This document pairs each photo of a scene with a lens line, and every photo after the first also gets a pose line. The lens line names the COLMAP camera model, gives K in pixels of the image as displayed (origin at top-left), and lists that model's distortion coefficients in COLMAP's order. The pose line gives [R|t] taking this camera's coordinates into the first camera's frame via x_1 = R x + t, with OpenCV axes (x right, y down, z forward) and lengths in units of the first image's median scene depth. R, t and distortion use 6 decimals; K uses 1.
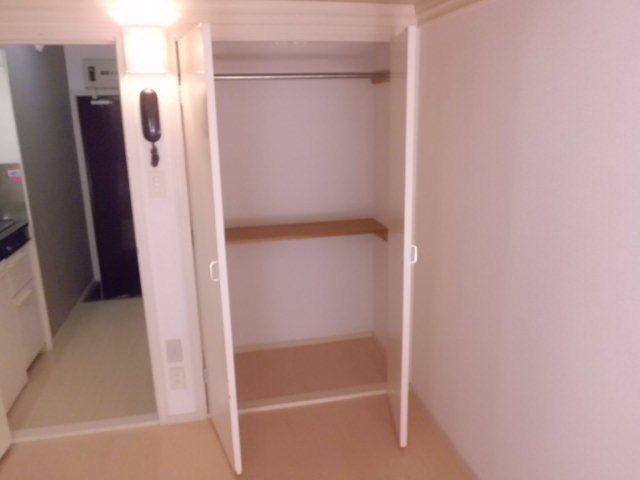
lens RADIAL K [[527.7, 0, 320.0], [0, 527.7, 240.0], [0, 0, 1]] dist [0.003490, 0.071345]
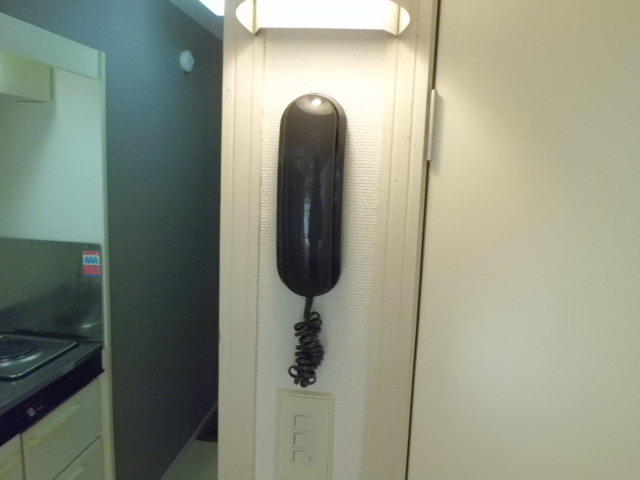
lens RADIAL K [[527.7, 0, 320.0], [0, 527.7, 240.0], [0, 0, 1]] dist [0.003490, 0.071345]
pose [[0.943340, 0.109020, -0.313409, -0.164696], [-0.140080, 0.987040, -0.078289, -0.137204], [0.300812, 0.117756, 0.946386, 0.532854]]
